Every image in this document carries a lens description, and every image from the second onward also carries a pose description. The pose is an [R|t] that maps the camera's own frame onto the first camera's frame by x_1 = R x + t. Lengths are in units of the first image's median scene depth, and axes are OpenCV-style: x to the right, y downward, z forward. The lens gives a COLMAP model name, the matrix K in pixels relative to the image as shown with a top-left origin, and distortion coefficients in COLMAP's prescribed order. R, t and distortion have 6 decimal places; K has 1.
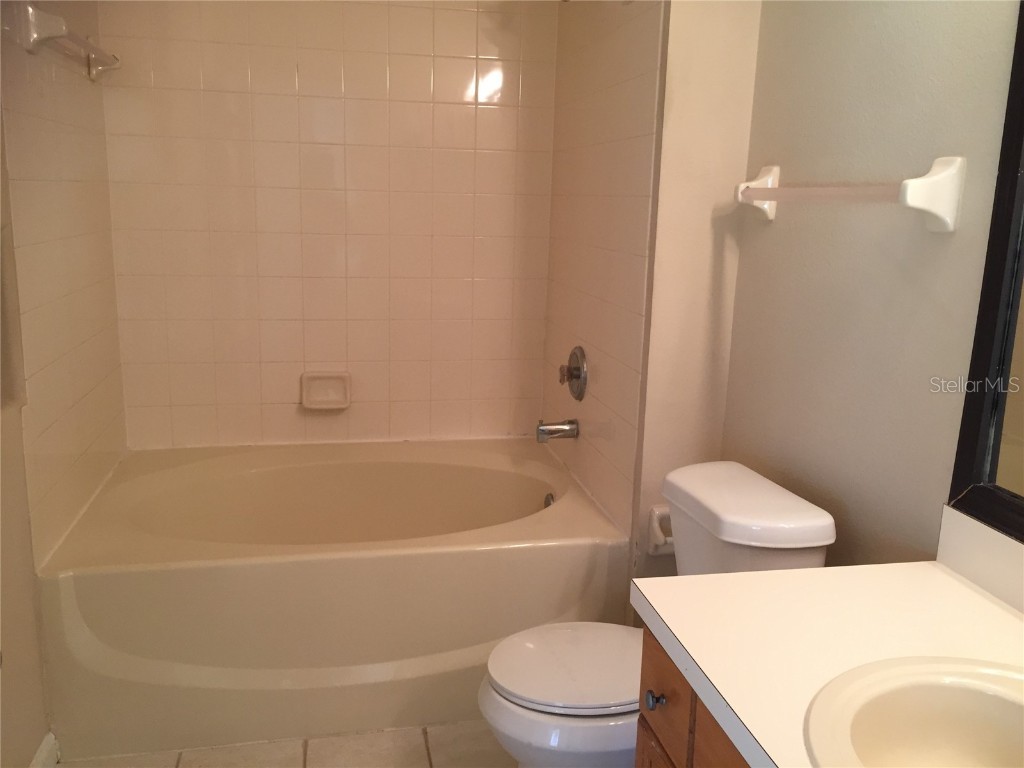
lens RADIAL K [[879.3, 0, 512.0], [0, 879.3, 384.0], [0, 0, 1]] dist [0.001651, -0.004742]
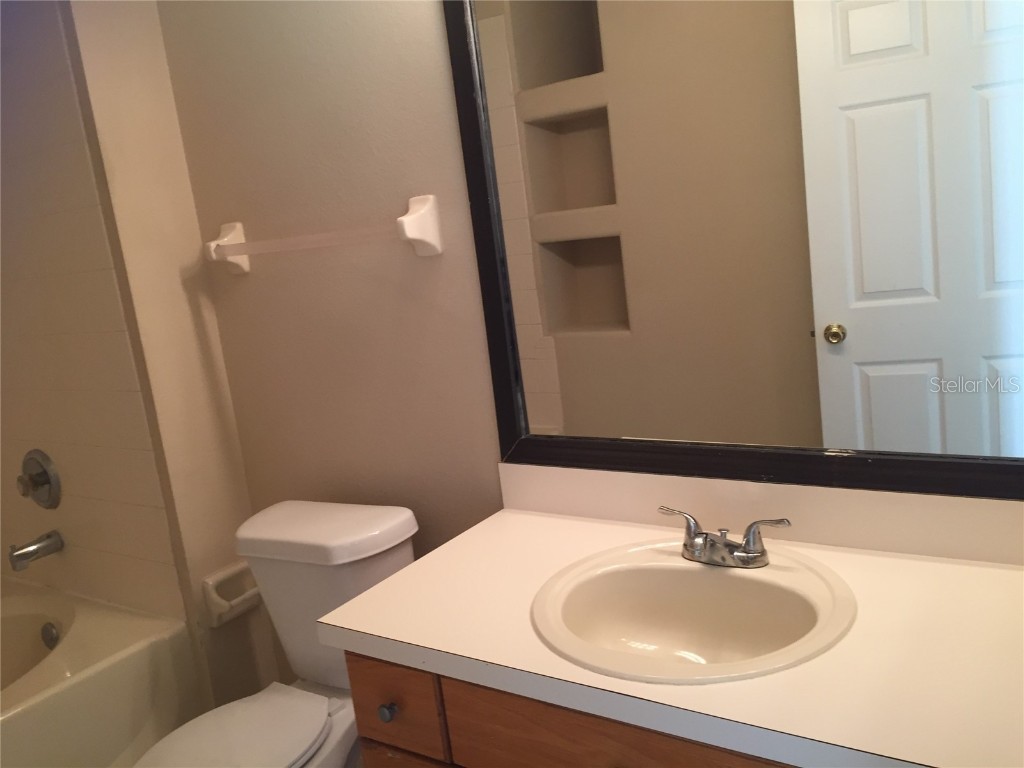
lens RADIAL K [[871.1, 0, 512.0], [0, 871.1, 384.0], [0, 0, 1]] dist [0.085922, 0.001815]
pose [[0.707998, -0.242804, 0.663163, -0.215143], [0.281894, 0.958149, 0.049856, -0.020976], [-0.647515, 0.151643, 0.746812, 0.023725]]
